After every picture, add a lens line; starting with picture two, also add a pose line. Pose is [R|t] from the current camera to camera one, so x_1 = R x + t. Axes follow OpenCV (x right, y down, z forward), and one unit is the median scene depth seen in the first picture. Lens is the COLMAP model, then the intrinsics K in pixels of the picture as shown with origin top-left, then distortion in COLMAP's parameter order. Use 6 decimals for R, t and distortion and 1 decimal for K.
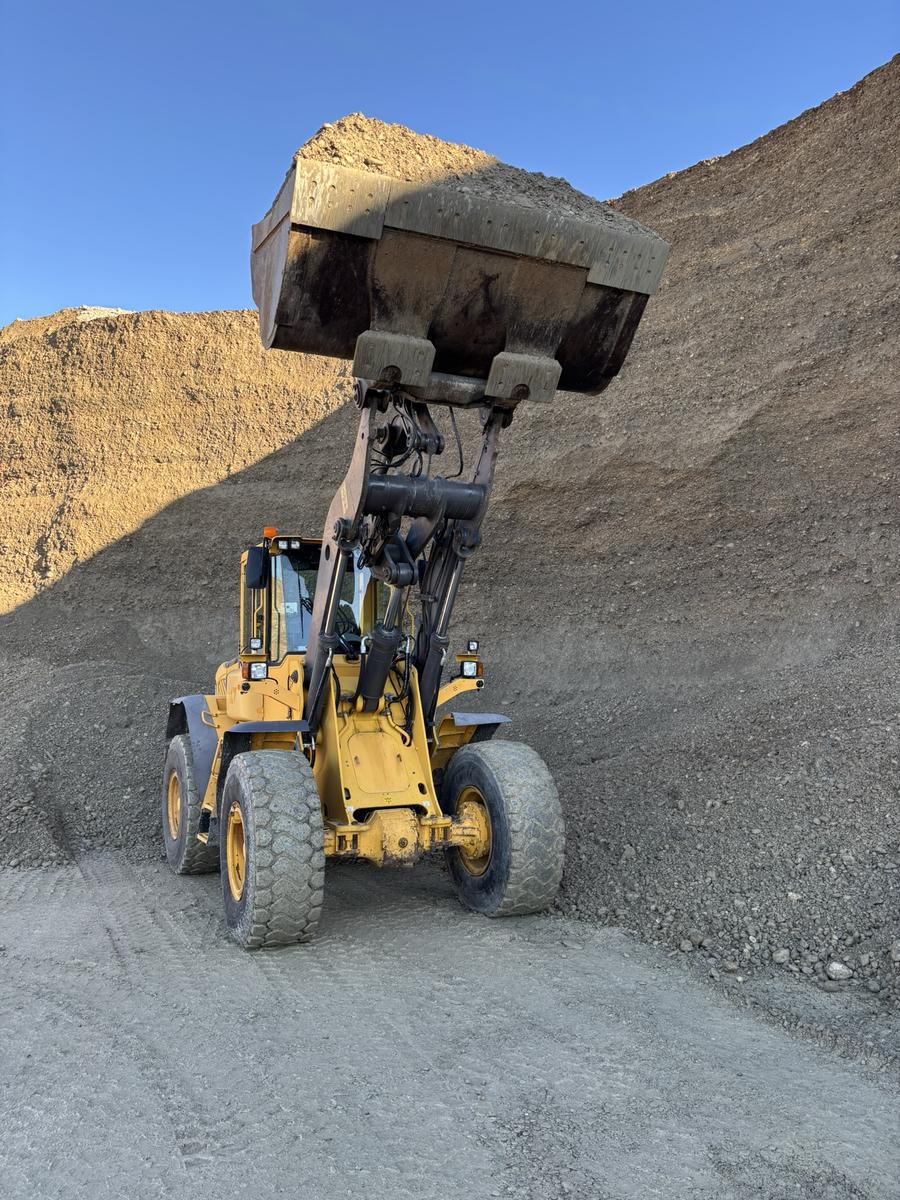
lens RADIAL K [[904.6, 0, 447.8], [0, 904.6, 604.9], [0, 0, 1]] dist [0.064785, -0.061465]
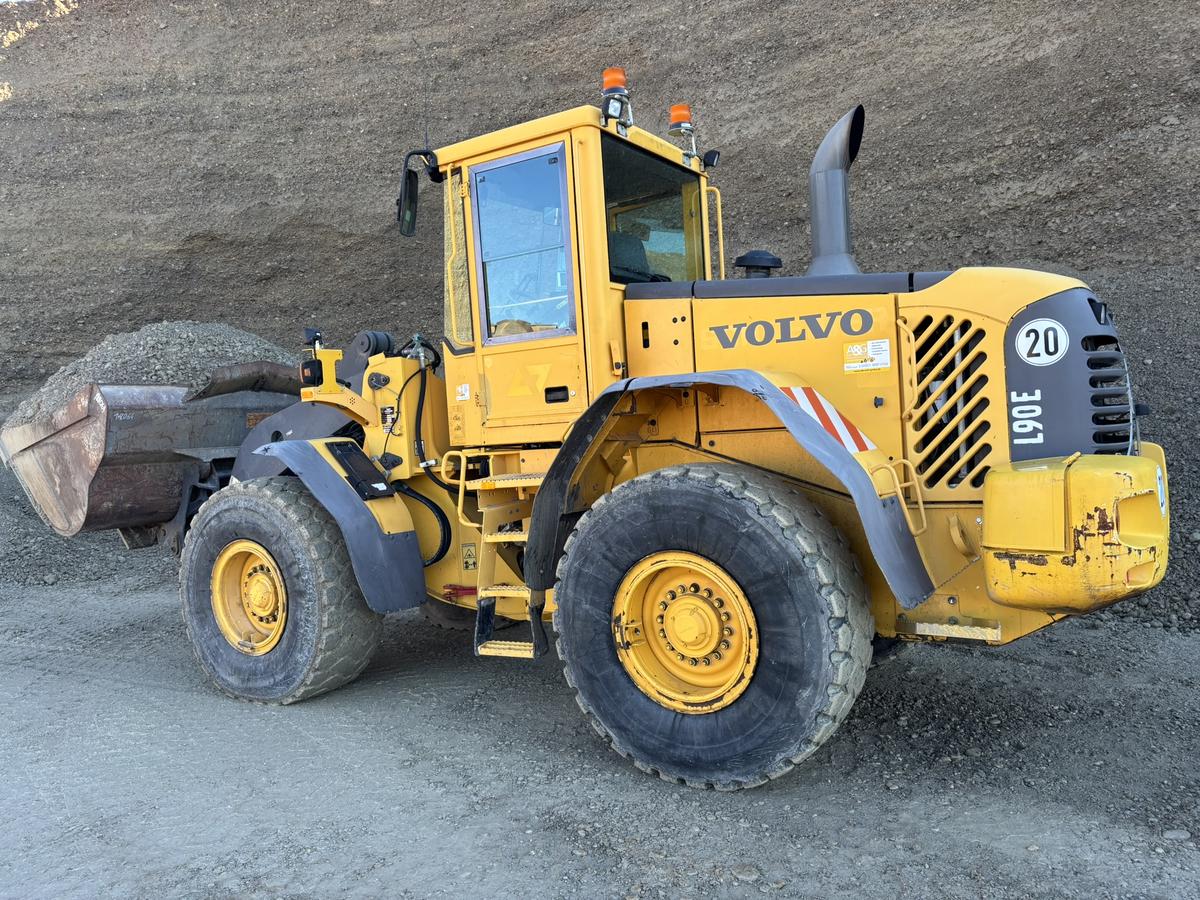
lens RADIAL K [[909.0, 0, 595.7], [0, 909.0, 447.7], [0, 0, 1]] dist [0.048500, -0.042514]
pose [[0.829784, -0.062702, 0.554551, -0.141440], [0.008821, 0.995018, 0.099306, 0.004721], [-0.558015, -0.077511, 0.826203, -0.119121]]
